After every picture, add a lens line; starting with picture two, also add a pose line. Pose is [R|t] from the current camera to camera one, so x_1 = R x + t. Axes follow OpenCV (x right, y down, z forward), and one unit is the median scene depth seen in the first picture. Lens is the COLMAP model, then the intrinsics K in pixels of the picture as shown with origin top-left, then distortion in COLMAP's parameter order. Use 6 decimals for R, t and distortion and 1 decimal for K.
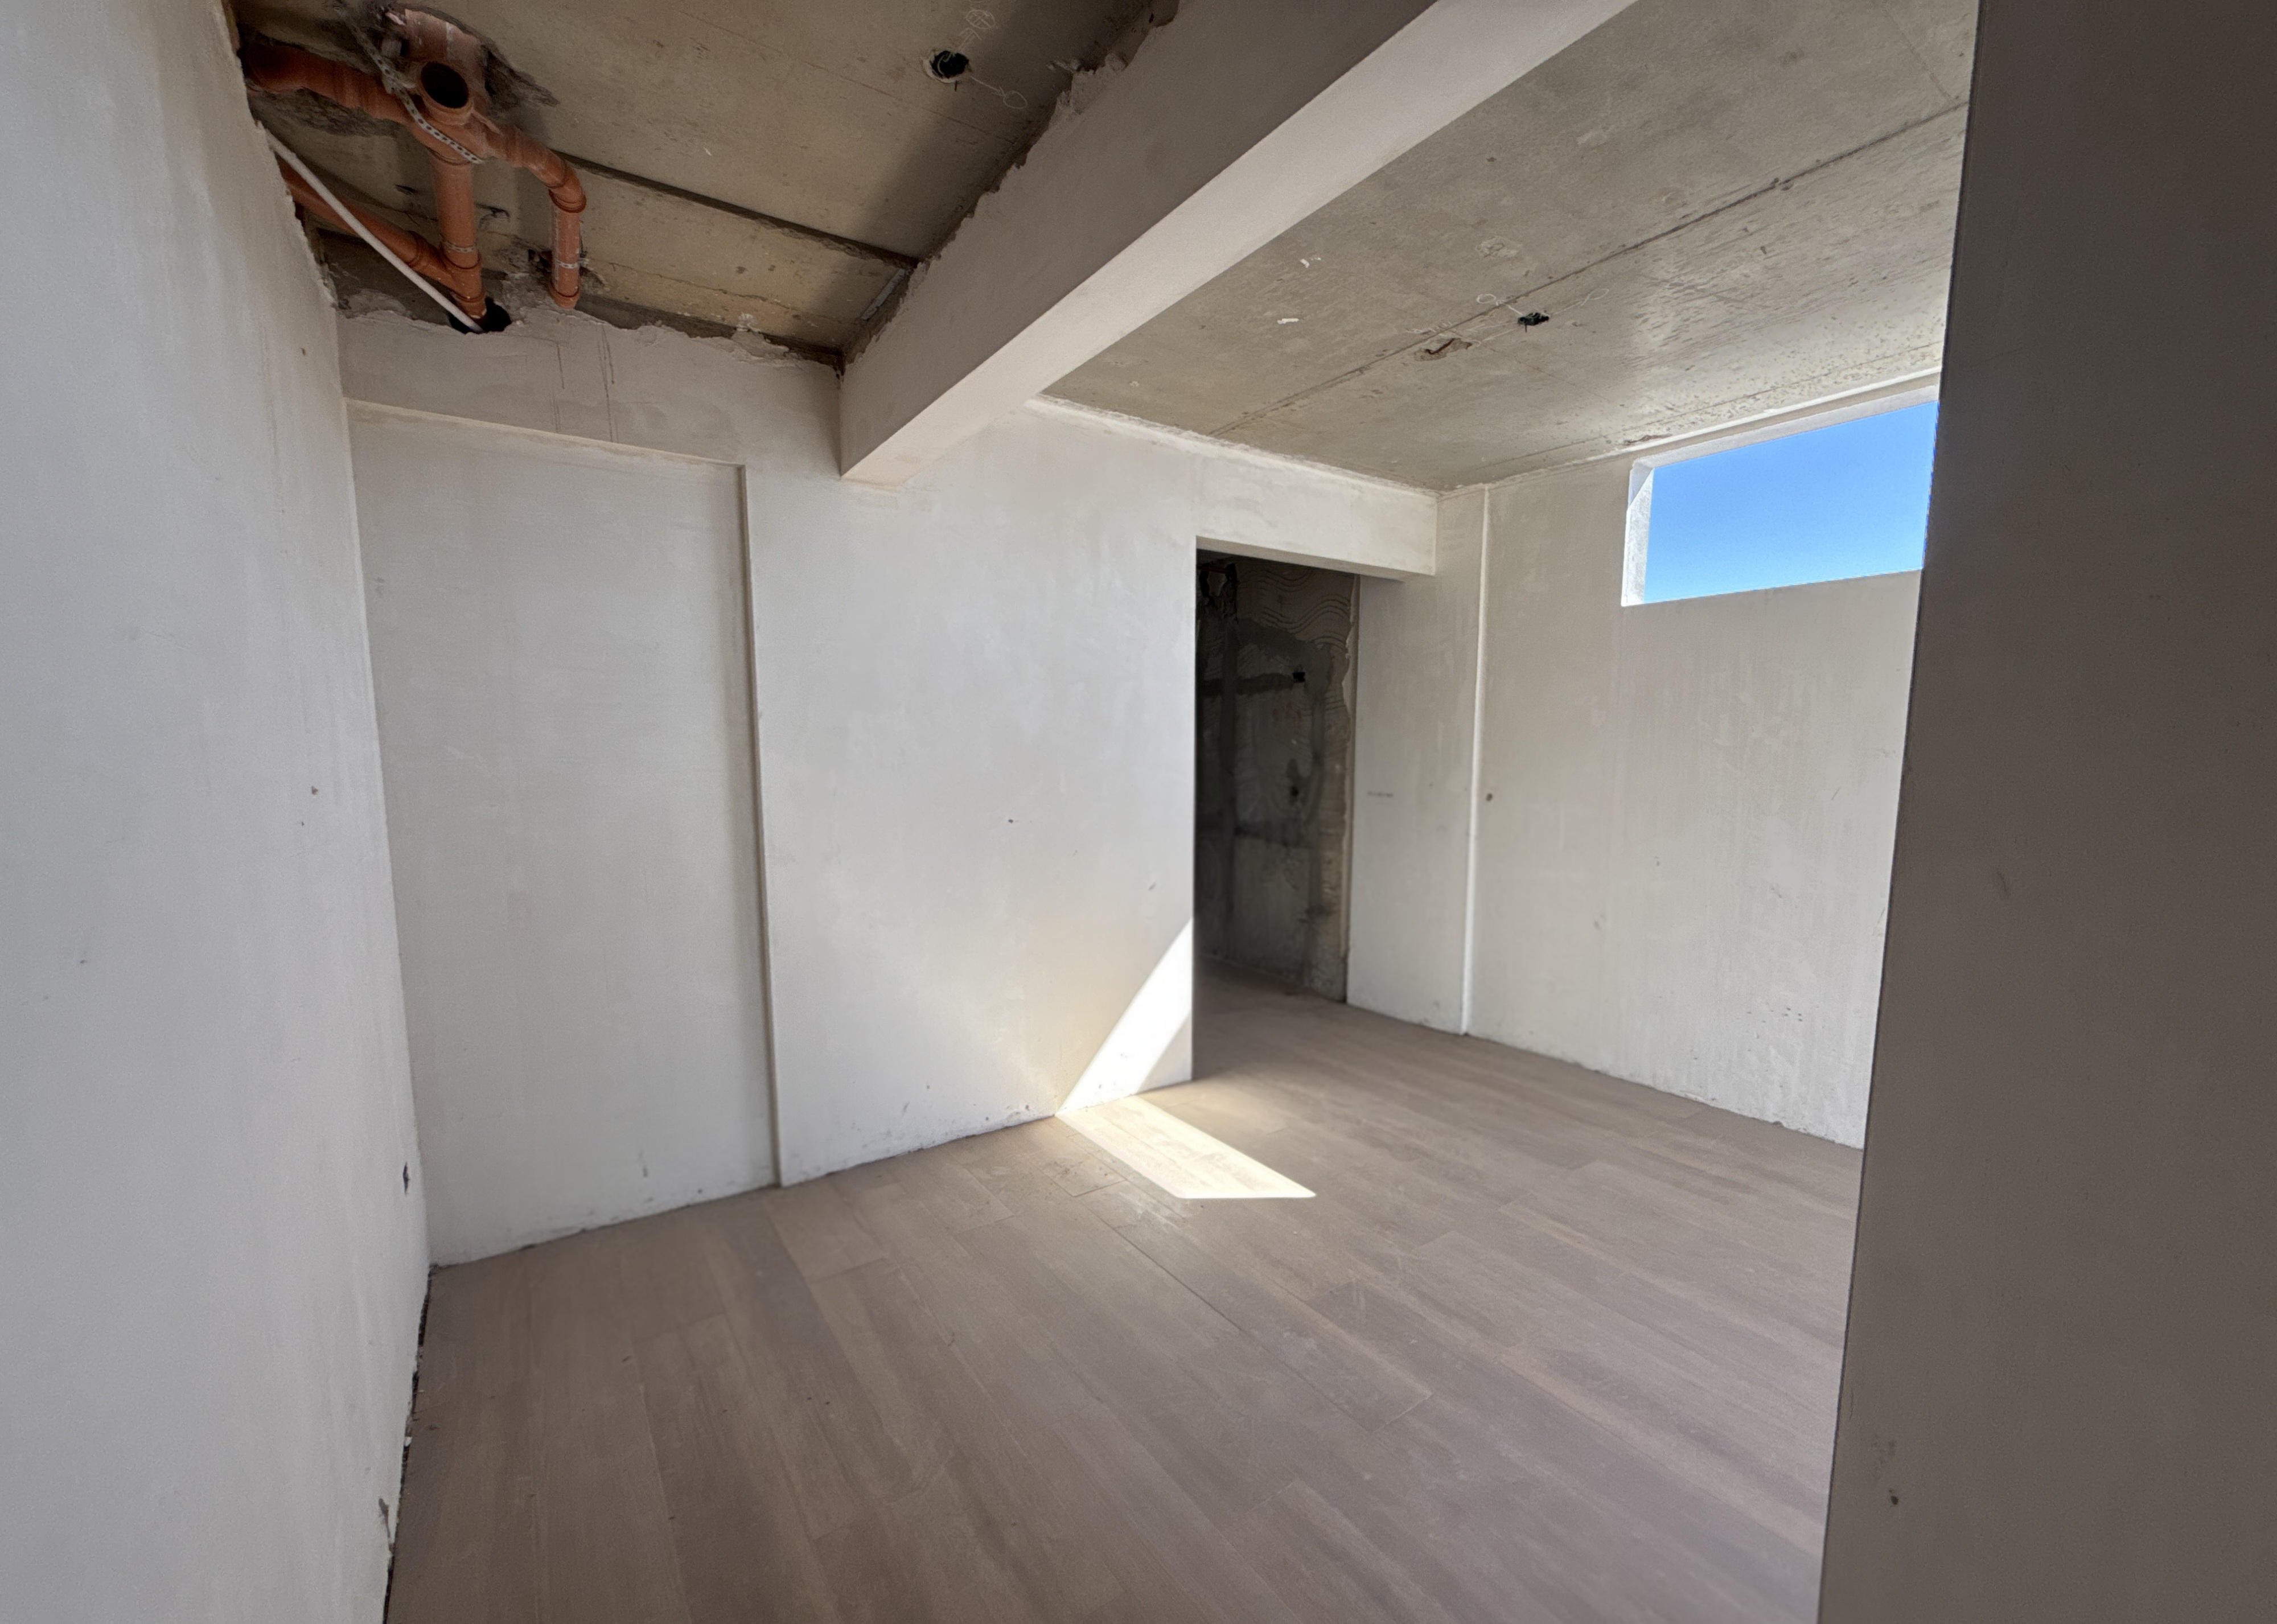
lens RADIAL K [[904.8, 0, 1137.7], [0, 904.8, 857.5], [0, 0, 1]] dist [-0.001244, 0.000113]
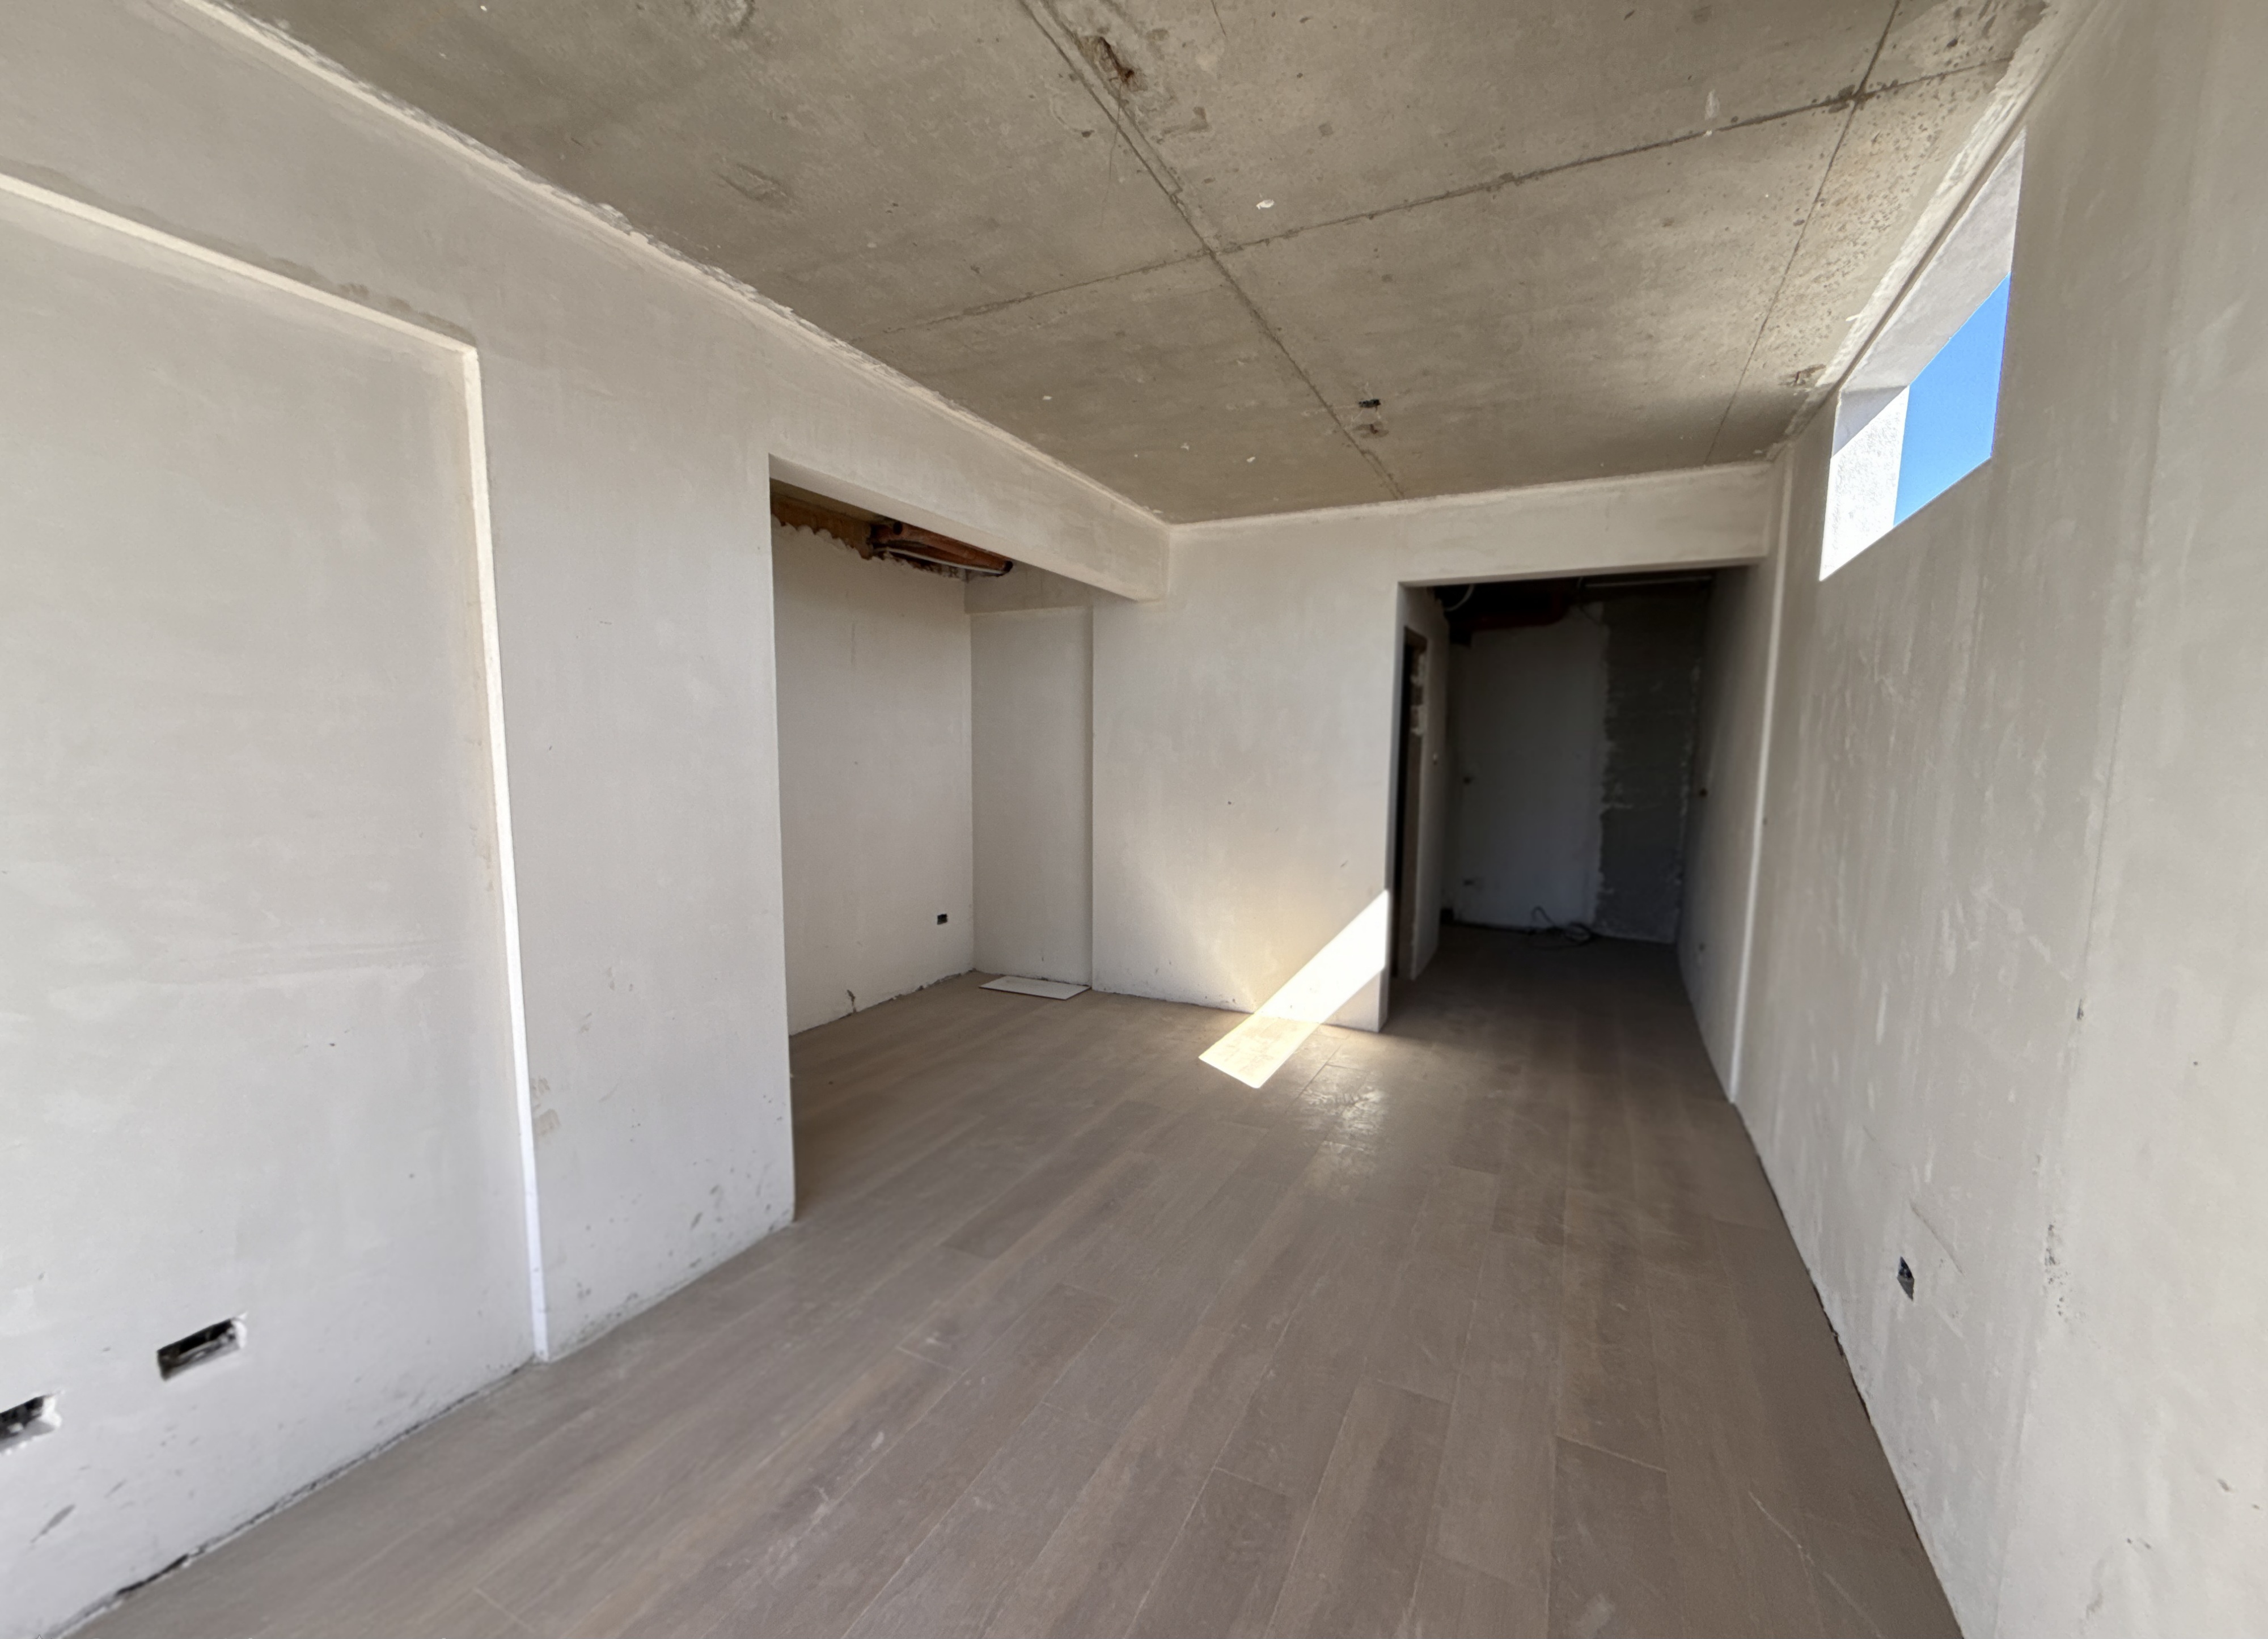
lens RADIAL K [[901.2, 0, 1130.9], [0, 901.2, 840.8], [0, 0, 1]] dist [-0.001244, 0.000113]
pose [[0.480584, 0.094403, -0.871853, 1.220674], [-0.114815, 0.992405, 0.044167, -0.026953], [0.869400, 0.078876, 0.487773, 0.155134]]
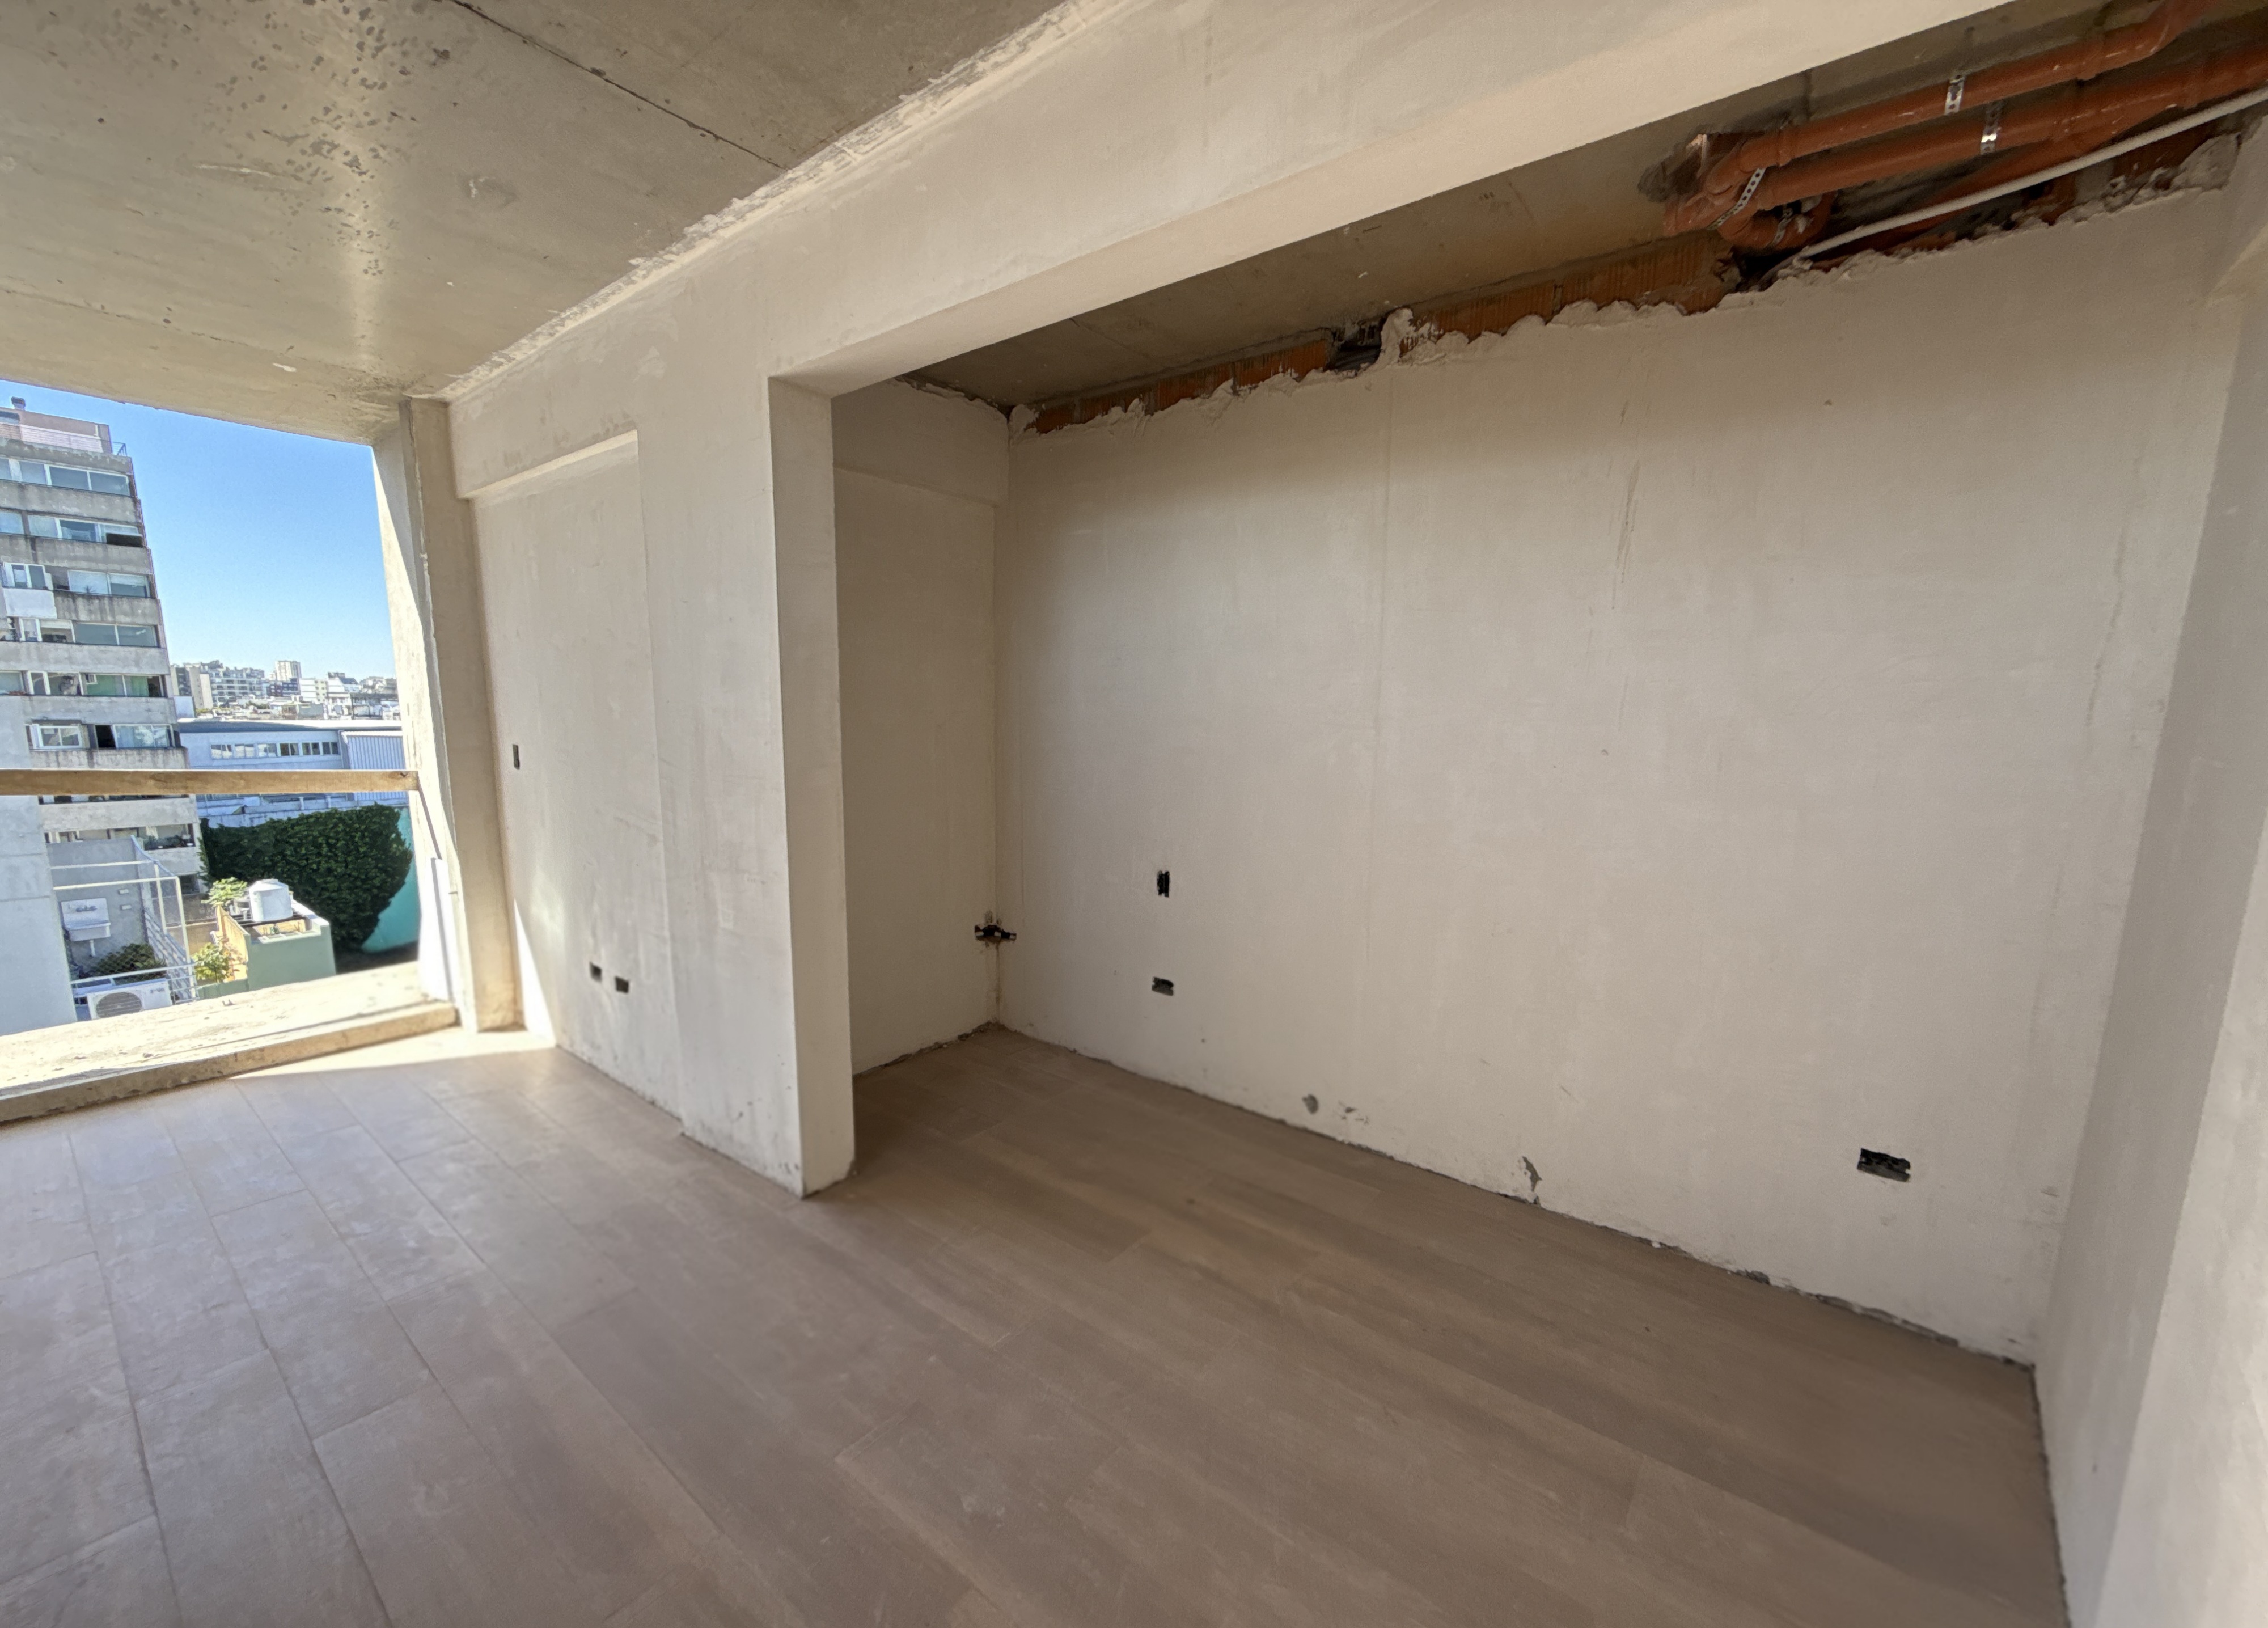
lens RADIAL K [[901.3, 0, 1133.1], [0, 901.3, 851.3], [0, 0, 1]] dist [-0.001244, 0.000113]
pose [[-0.955076, 0.029313, -0.294907, 0.198837], [-0.053923, 0.961298, 0.270183, -0.151906], [0.291413, 0.273948, -0.916532, 1.176425]]
